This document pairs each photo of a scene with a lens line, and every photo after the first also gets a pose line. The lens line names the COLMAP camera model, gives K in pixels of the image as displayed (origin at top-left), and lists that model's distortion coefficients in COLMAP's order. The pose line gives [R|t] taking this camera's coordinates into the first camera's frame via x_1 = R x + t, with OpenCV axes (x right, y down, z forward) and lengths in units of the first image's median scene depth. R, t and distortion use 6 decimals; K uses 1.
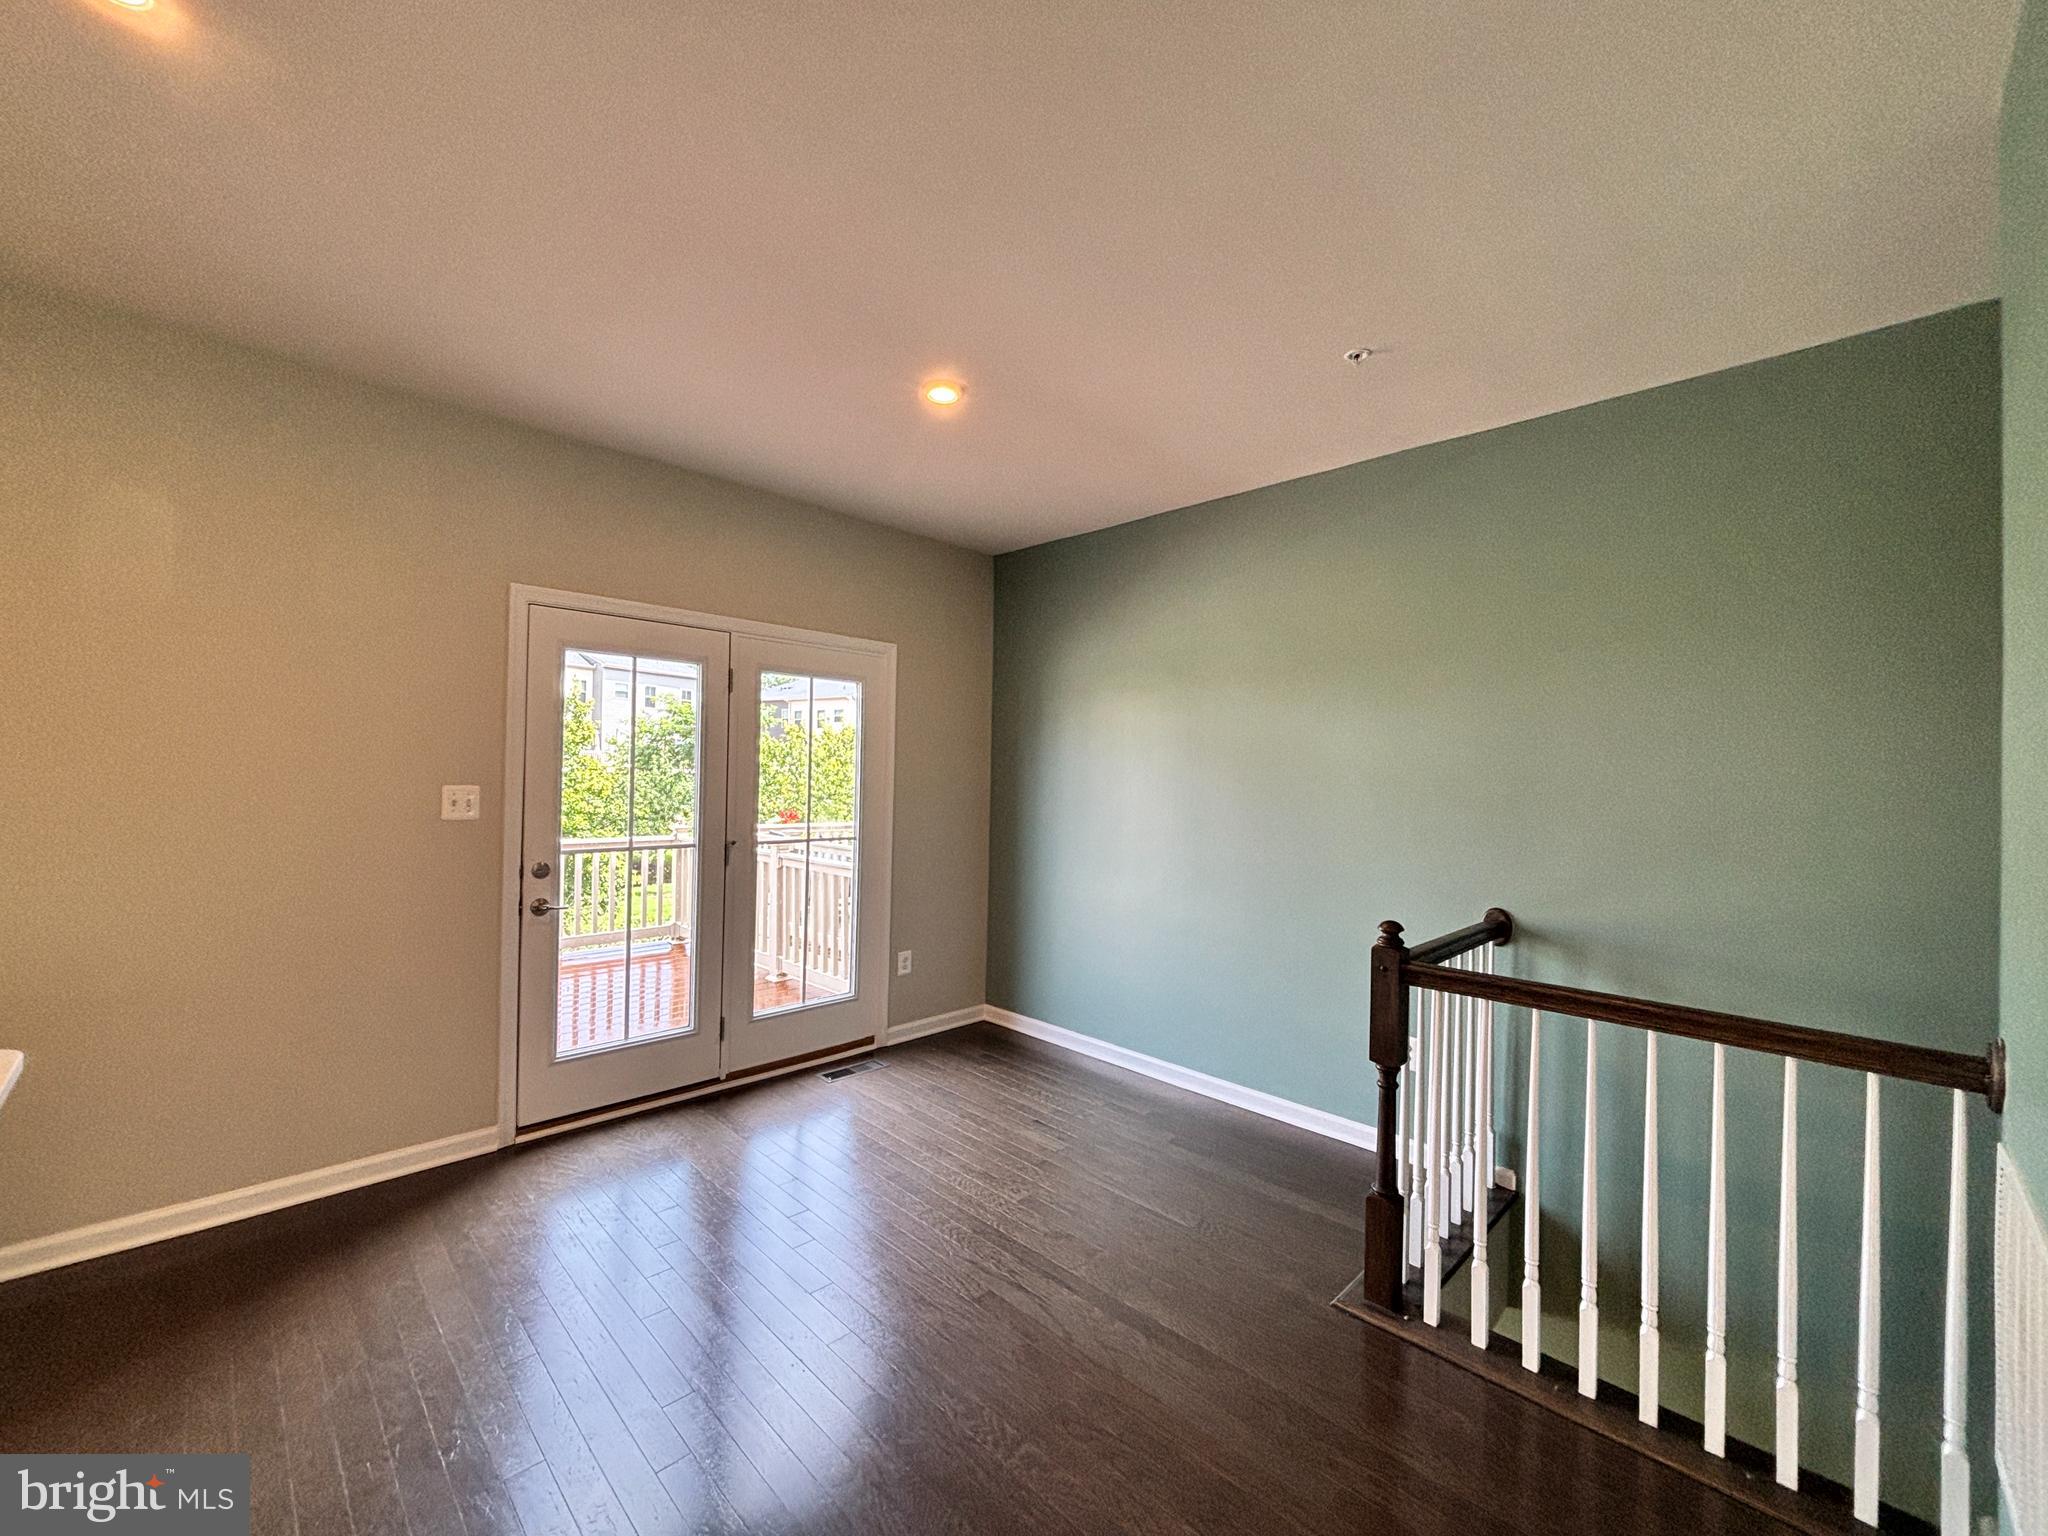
lens RADIAL K [[817.3, 0, 1009.4], [0, 817.3, 766.6], [0, 0, 1]] dist [0.024561, 0.000041]
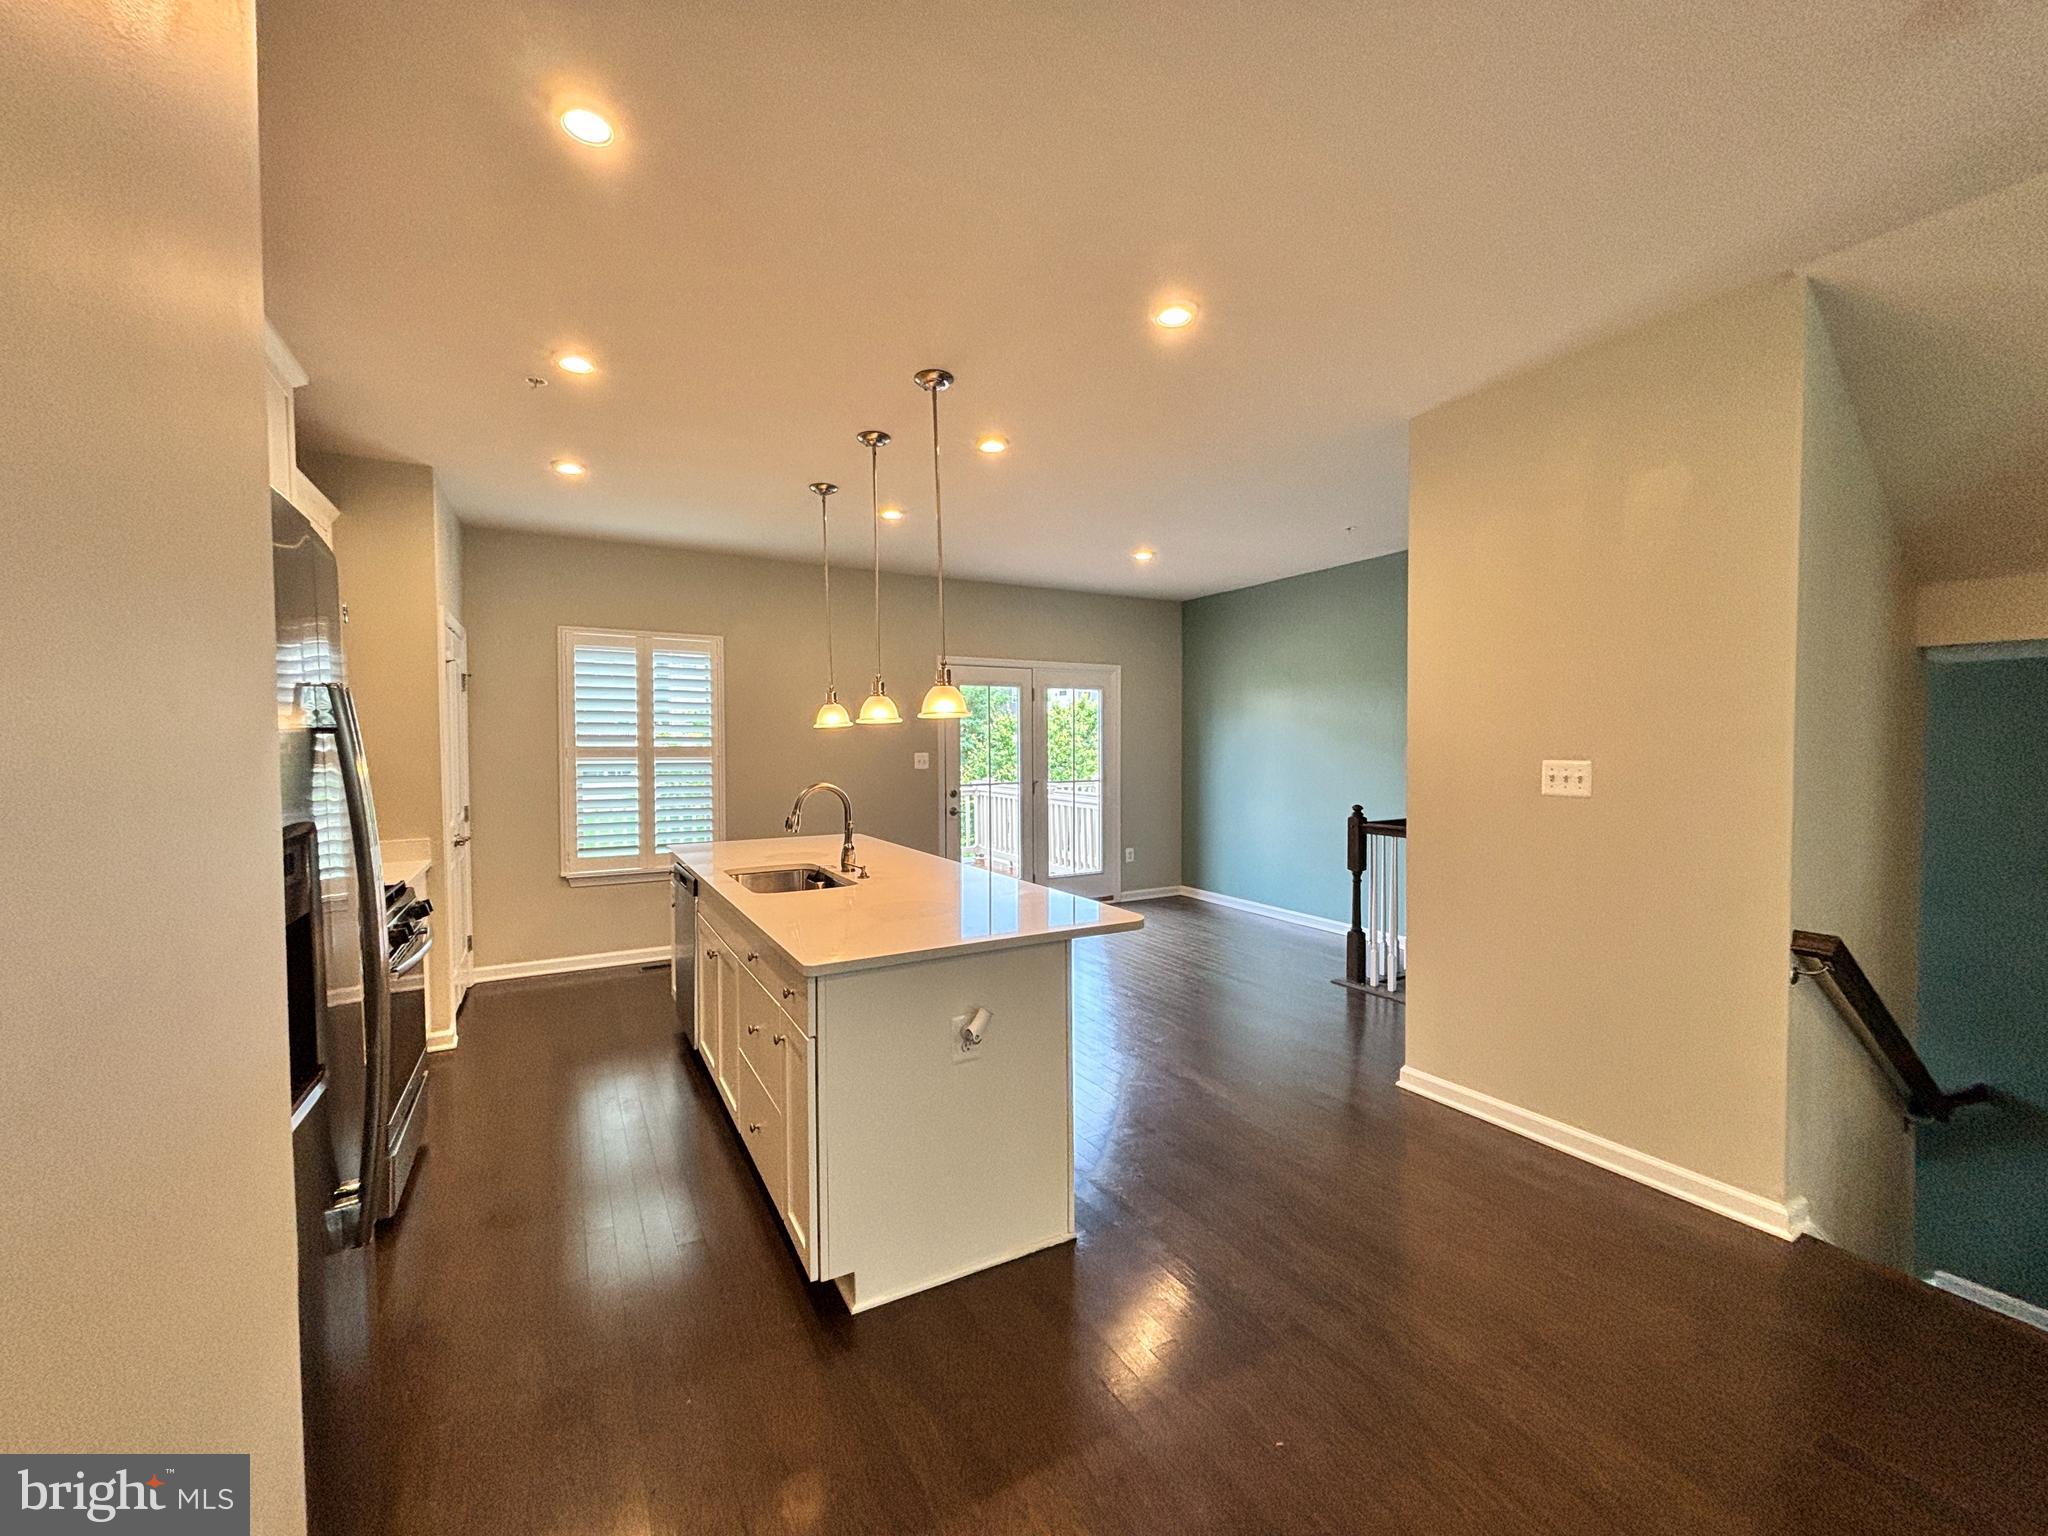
lens RADIAL K [[848.5, 0, 1025.8], [0, 848.5, 791.1], [0, 0, 1]] dist [0.083744, 0.000016]
pose [[0.970079, -0.011154, -0.242534, 0.094321], [0.027142, 0.997665, 0.062678, -0.006871], [0.241268, -0.067386, 0.968116, -0.770046]]
